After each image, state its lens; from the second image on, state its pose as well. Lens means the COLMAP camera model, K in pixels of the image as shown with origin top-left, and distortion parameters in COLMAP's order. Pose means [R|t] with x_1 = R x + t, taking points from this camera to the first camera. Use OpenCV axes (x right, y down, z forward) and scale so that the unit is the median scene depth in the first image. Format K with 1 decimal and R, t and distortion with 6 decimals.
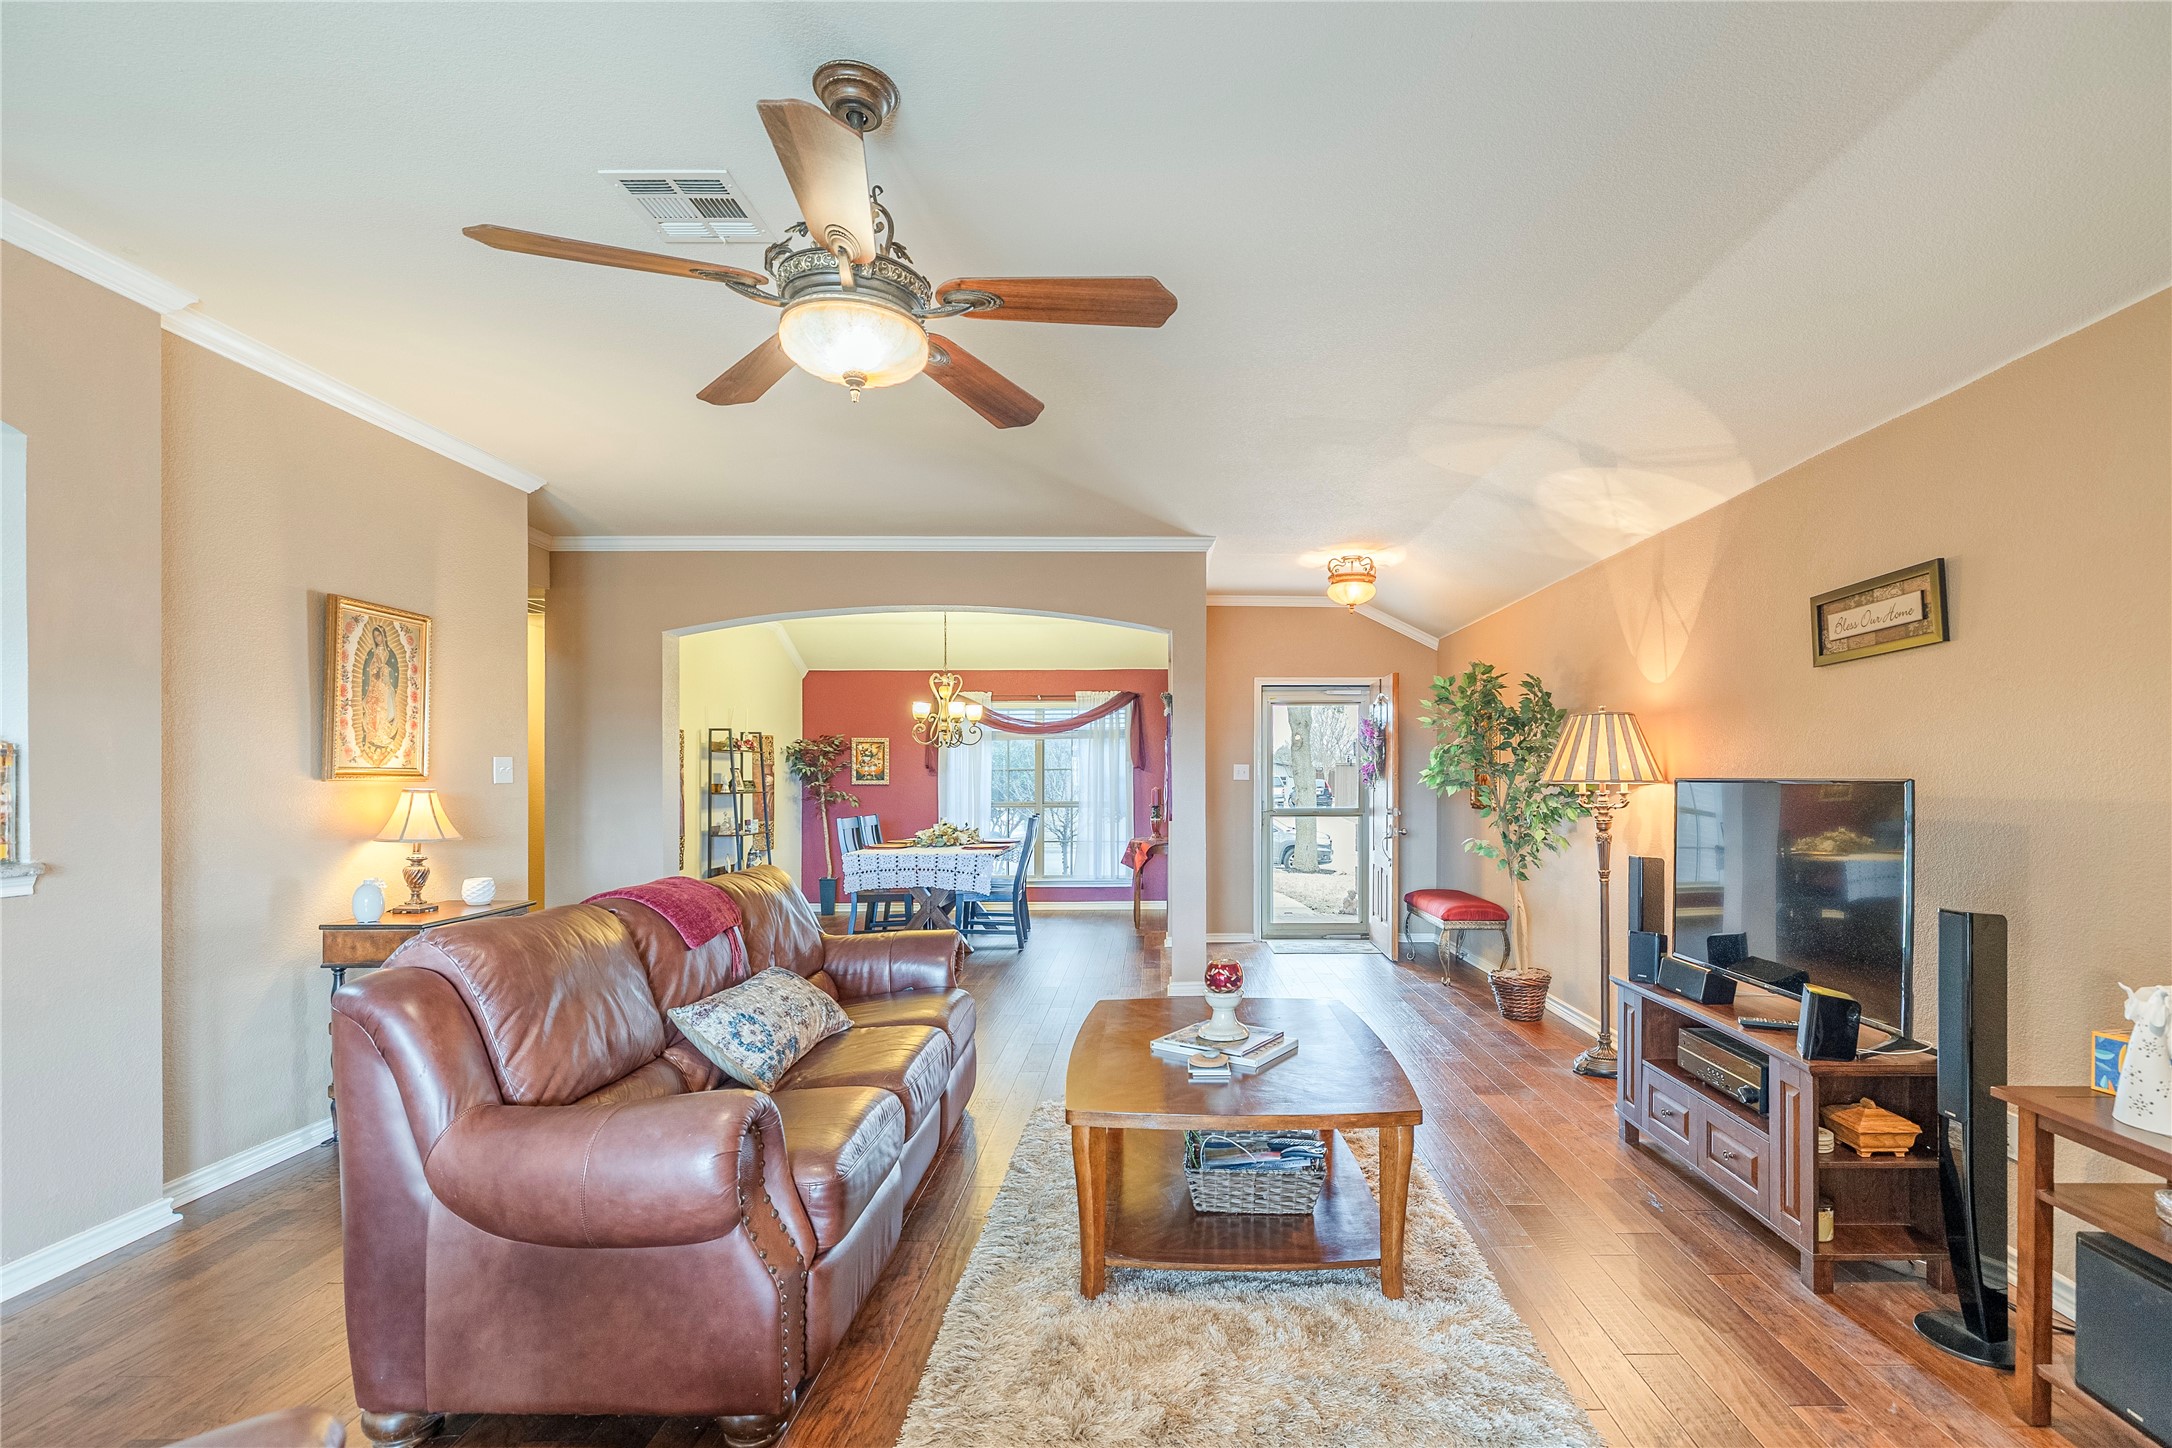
lens RADIAL K [[946.5, 0, 1151.8], [0, 946.5, 799.5], [0, 0, 1]] dist [-0.001209, 0.000376]
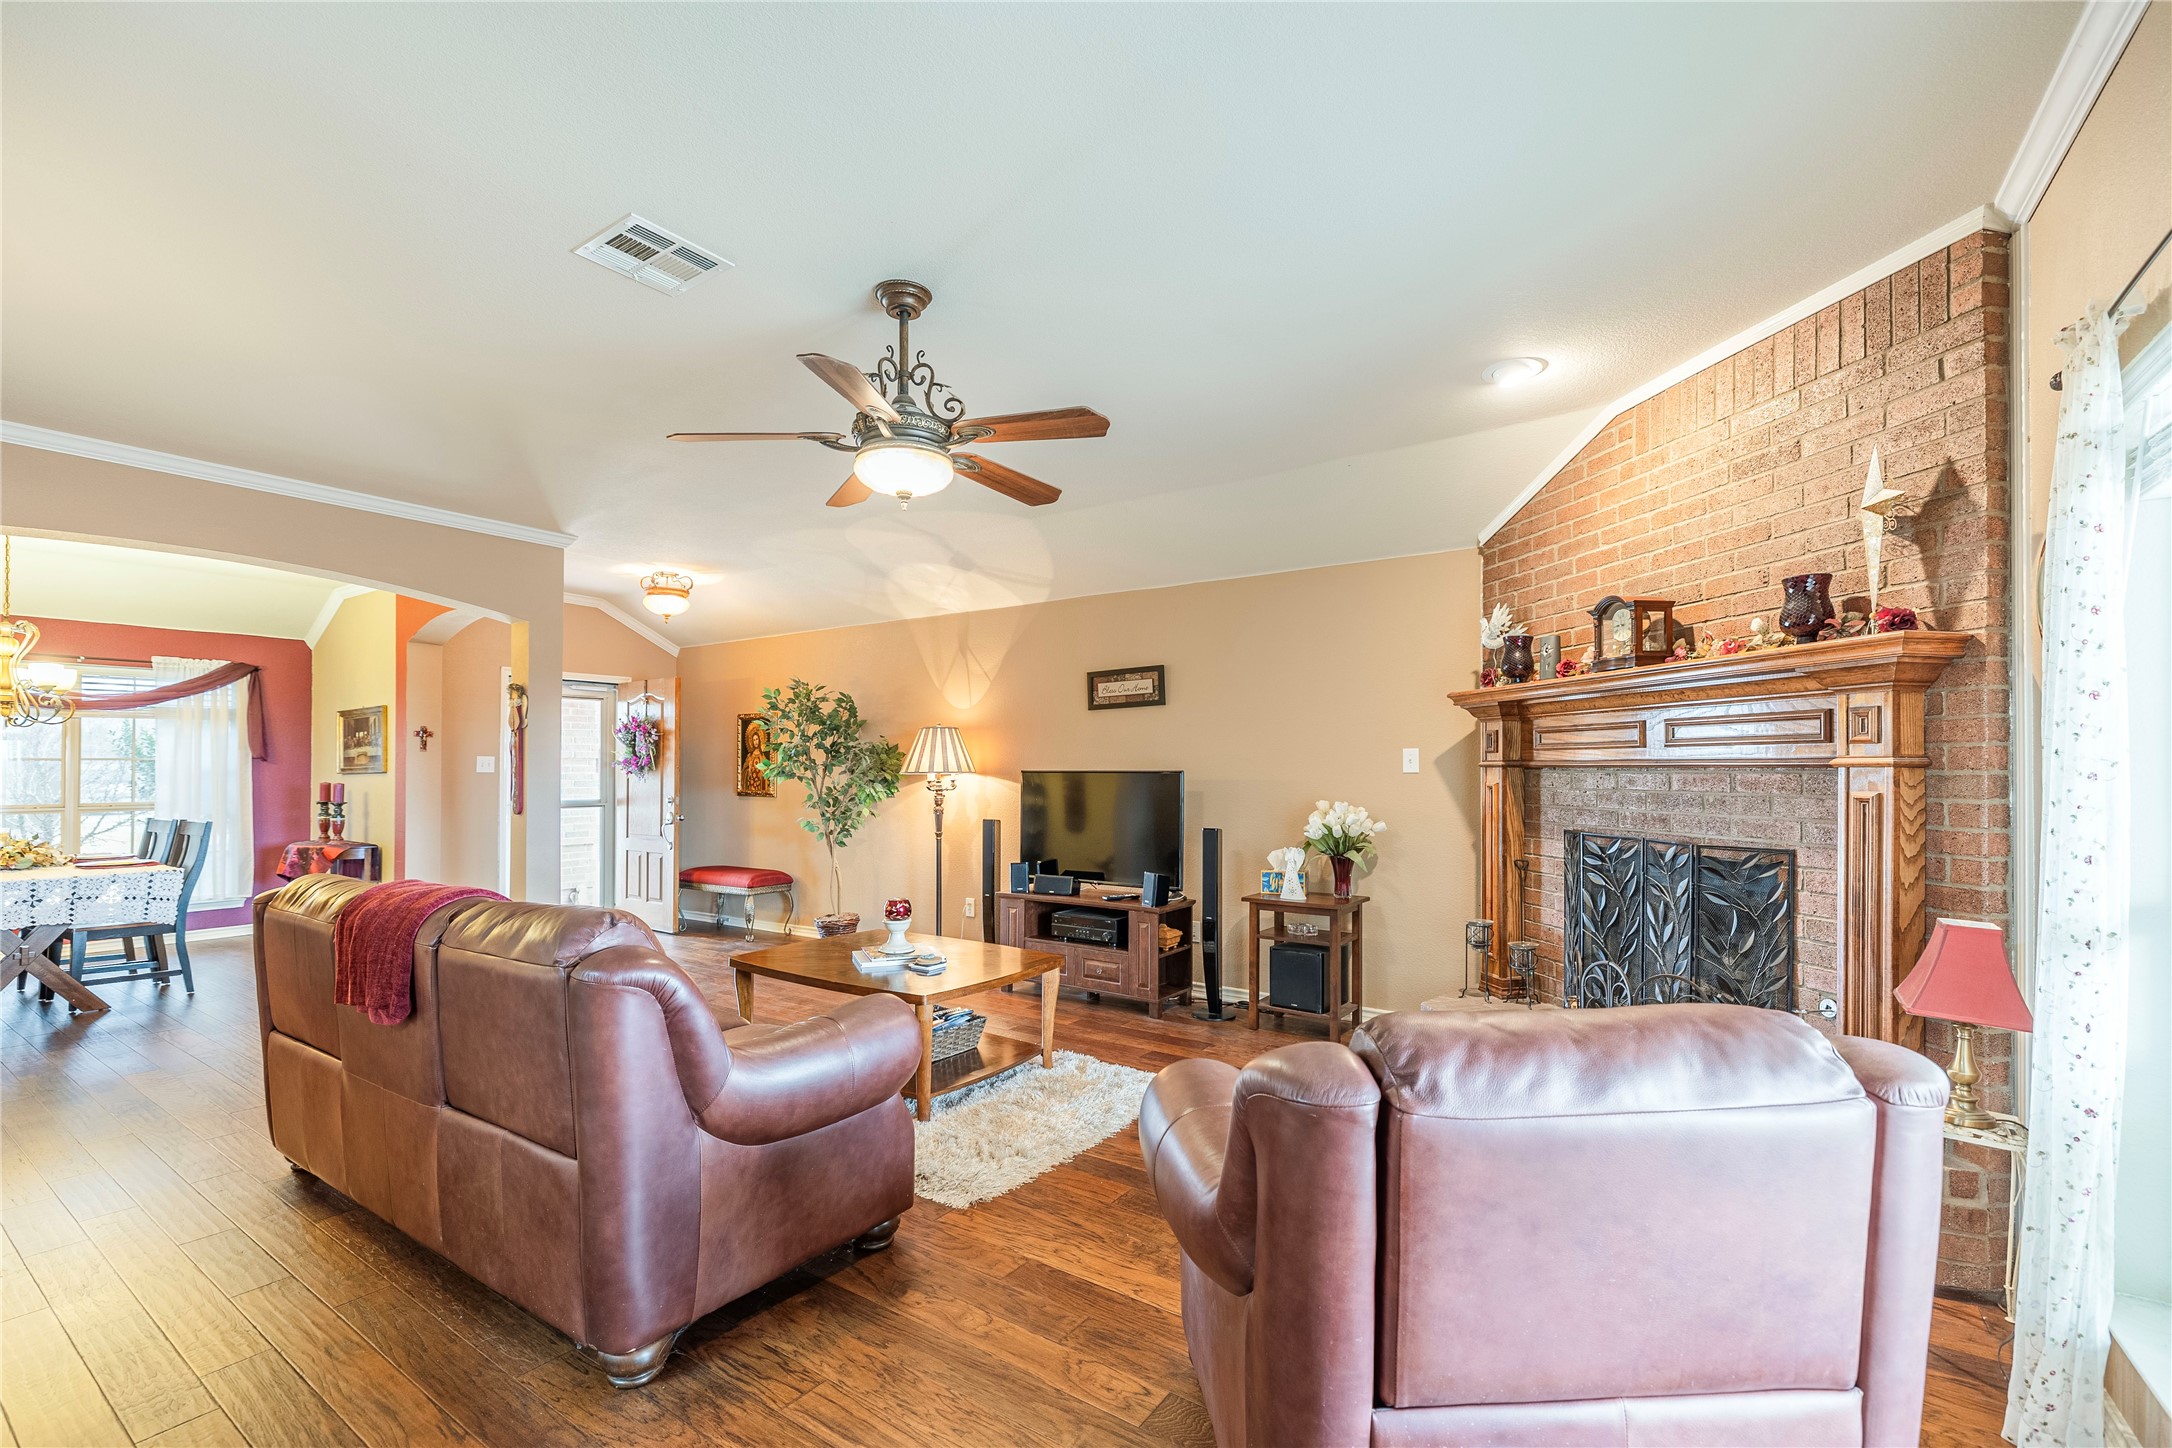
lens RADIAL K [[946.5, 0, 1073.4], [0, 946.5, 768.8], [0, 0, 1]] dist [-0.001209, 0.000376]
pose [[0.564482, 0.005555, 0.825426, -0.357874], [0.018650, 0.999636, -0.019482, 0.004095], [-0.825234, 0.026392, 0.564173, -0.006673]]
